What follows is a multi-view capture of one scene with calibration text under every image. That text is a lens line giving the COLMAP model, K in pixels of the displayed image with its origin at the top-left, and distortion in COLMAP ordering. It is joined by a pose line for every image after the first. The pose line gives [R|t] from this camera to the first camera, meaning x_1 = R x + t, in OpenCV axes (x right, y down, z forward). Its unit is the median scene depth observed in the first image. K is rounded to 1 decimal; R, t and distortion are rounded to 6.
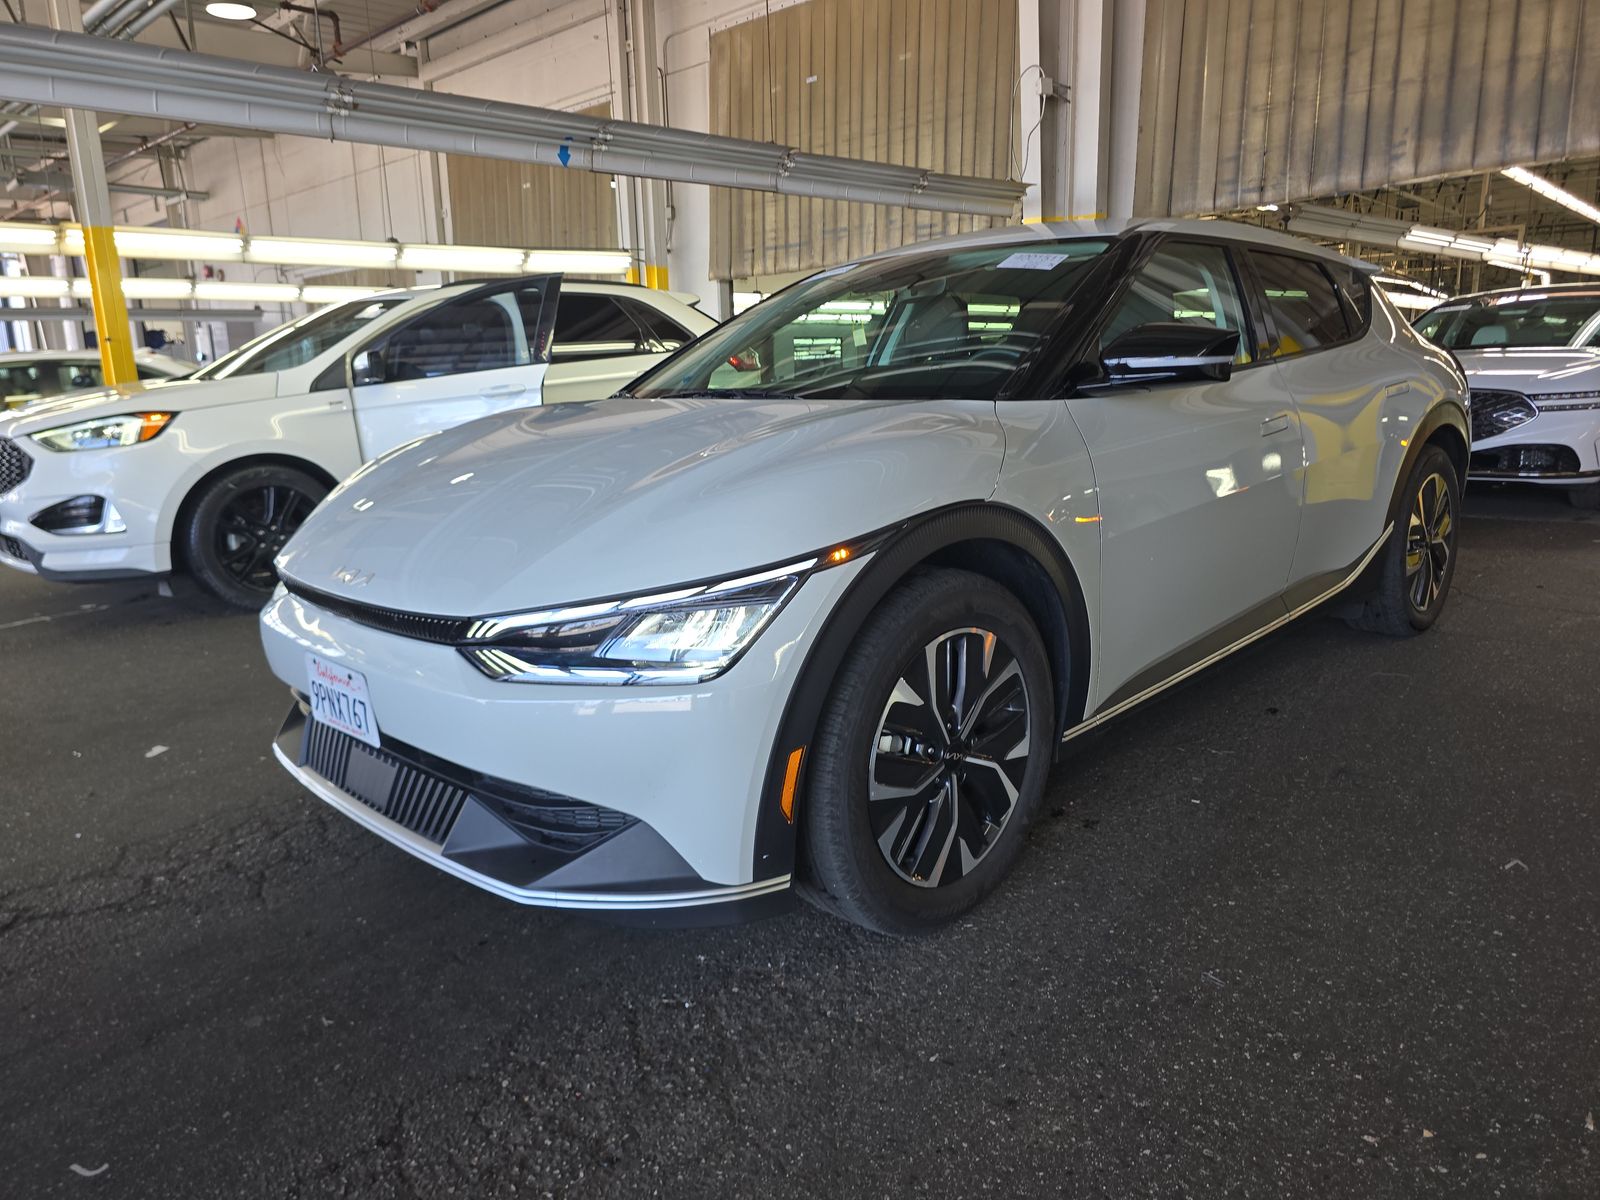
lens RADIAL K [[1076.3, 0, 793.7], [0, 1076.3, 600.8], [0, 0, 1]] dist [0.023401, -0.023330]
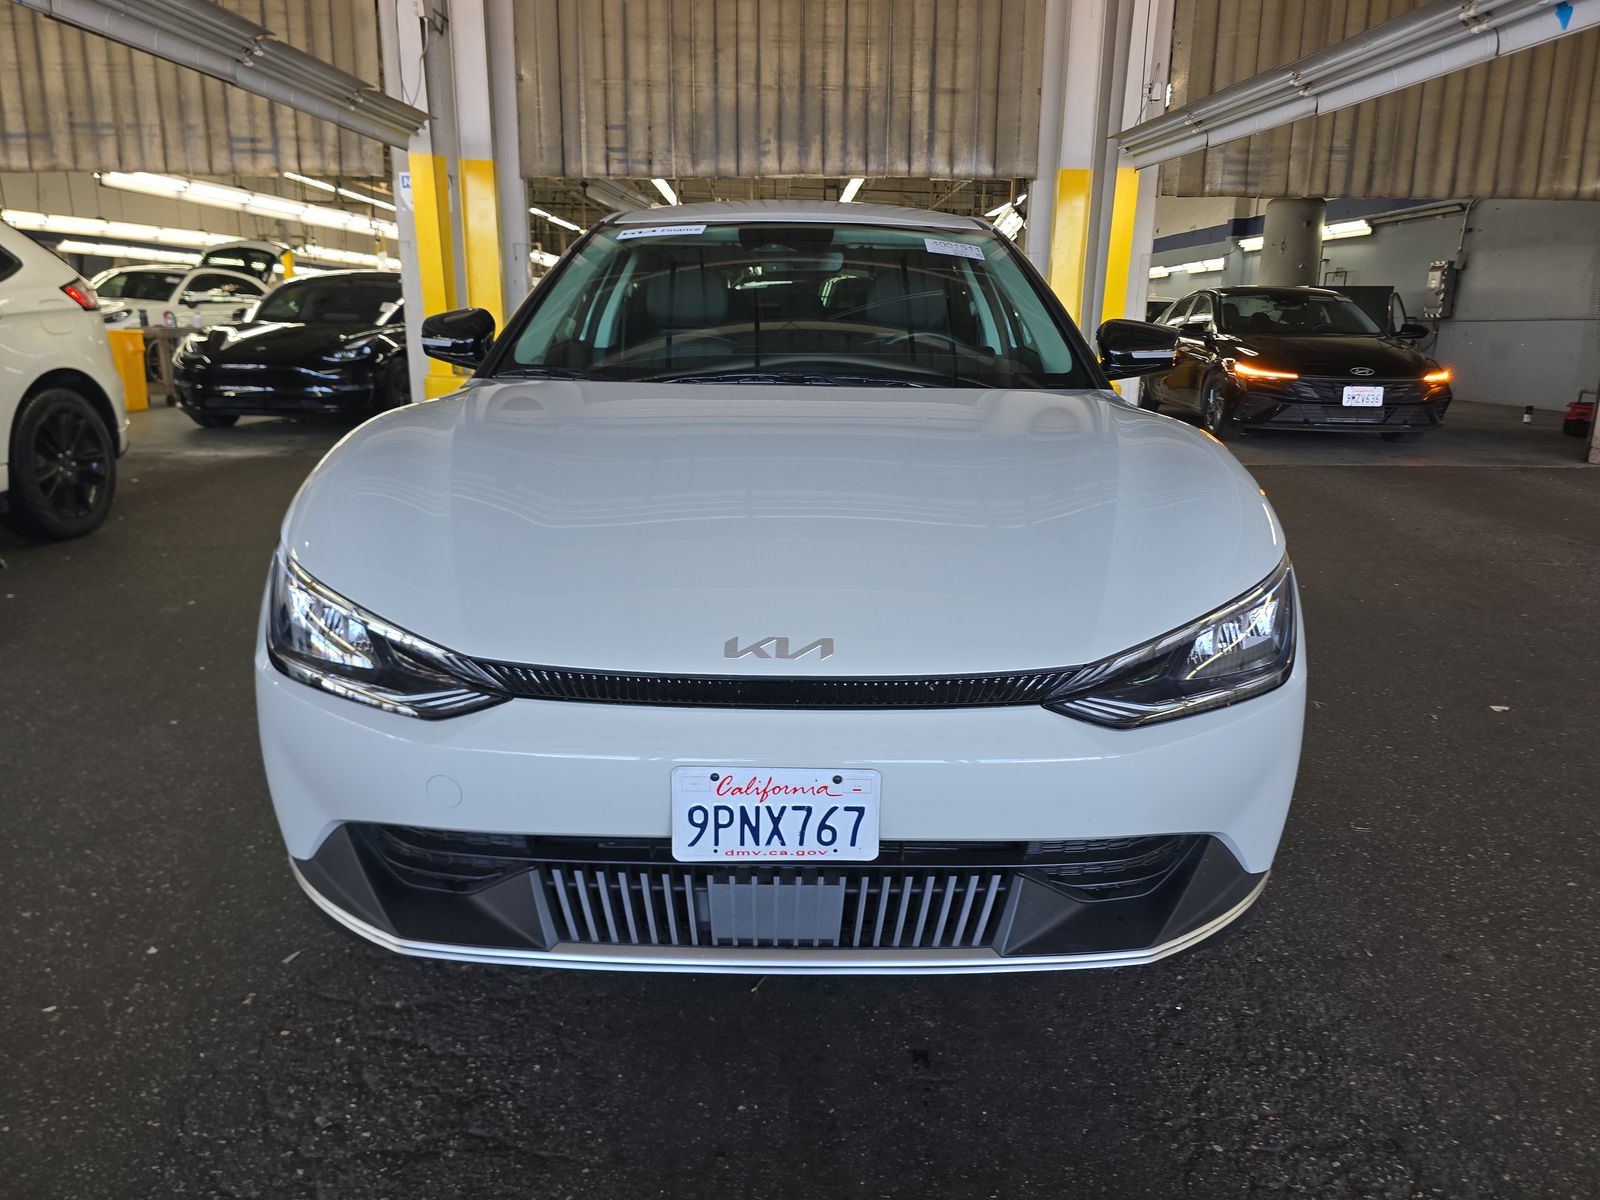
lens RADIAL K [[1076.3, 0, 817.4], [0, 1076.3, 605.2], [0, 0, 1]] dist [0.023401, -0.023330]
pose [[0.699222, -0.144591, 0.700130, -0.278665], [0.108888, 0.989447, 0.095594, -0.036231], [-0.706564, 0.009395, 0.707587, 0.148396]]
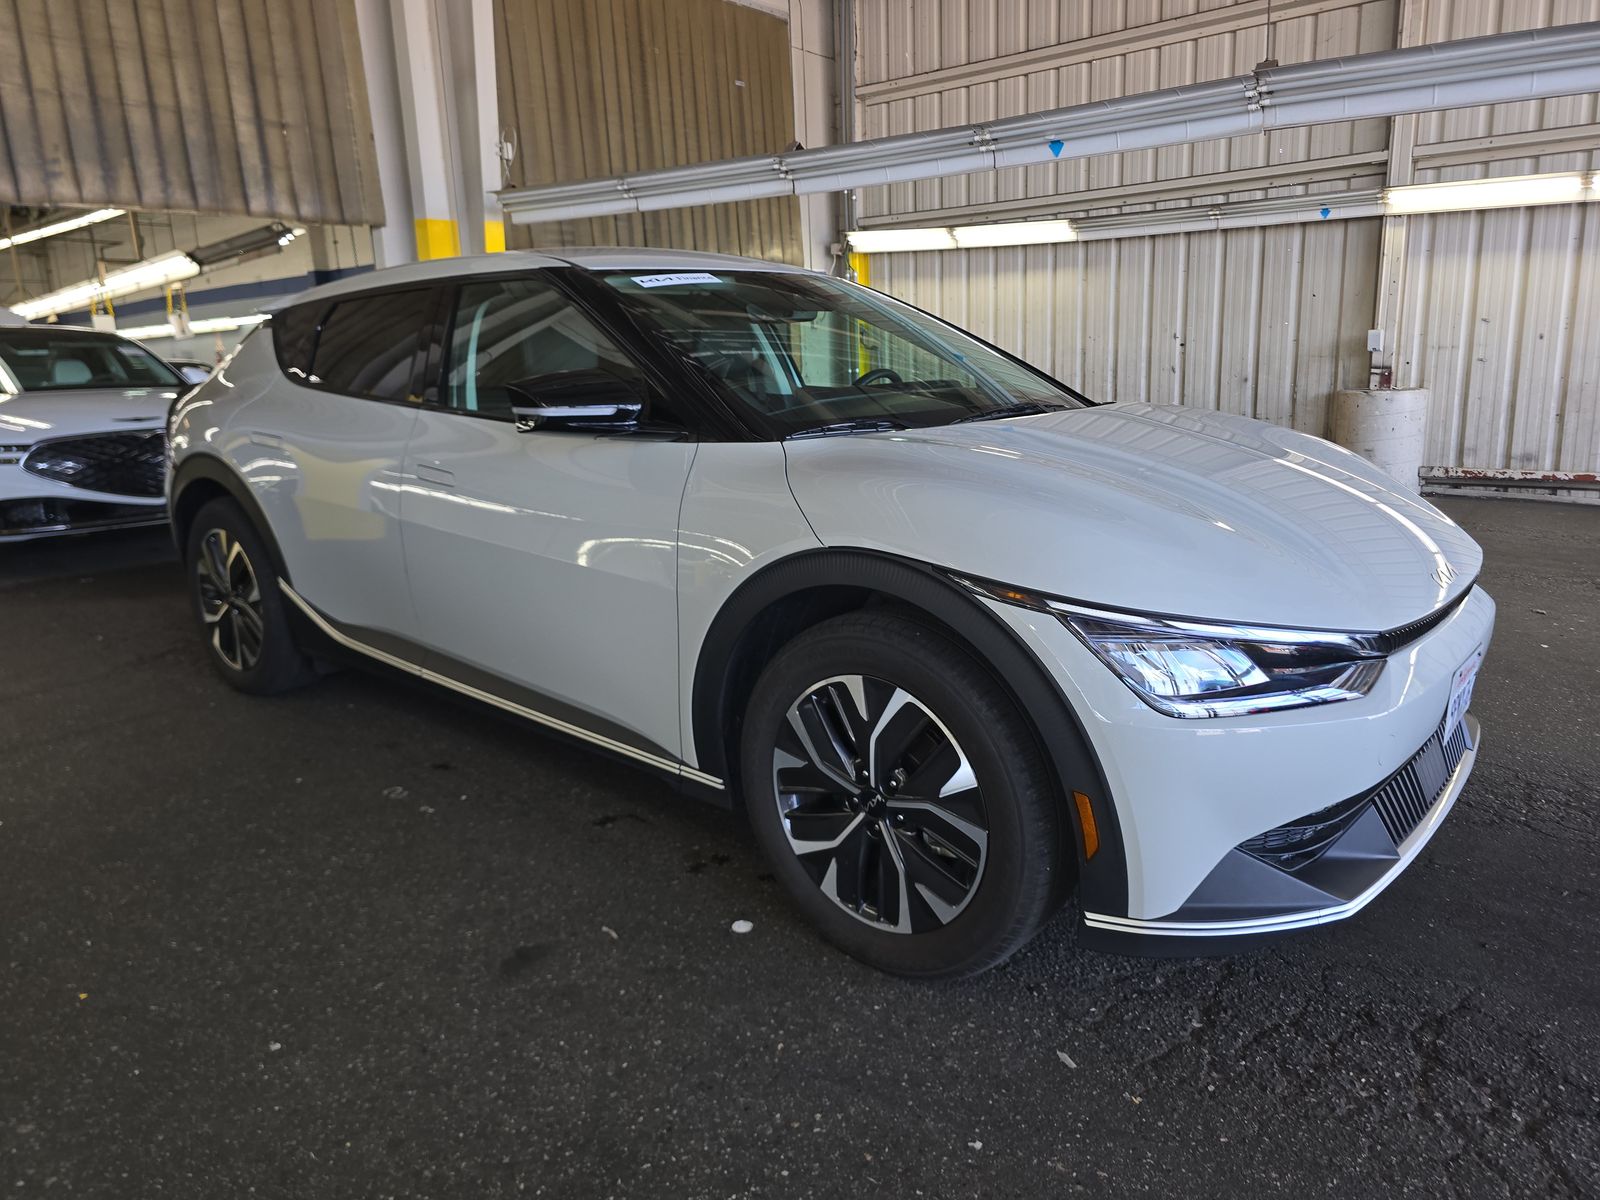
lens RADIAL K [[1076.3, 0, 810.3], [0, 1076.3, 597.4], [0, 0, 1]] dist [0.023401, -0.023330]
pose [[-0.091672, -0.183747, 0.978690, -0.429932], [0.236286, 0.950745, 0.200632, -0.111390], [-0.967350, 0.249643, -0.043740, 0.523131]]
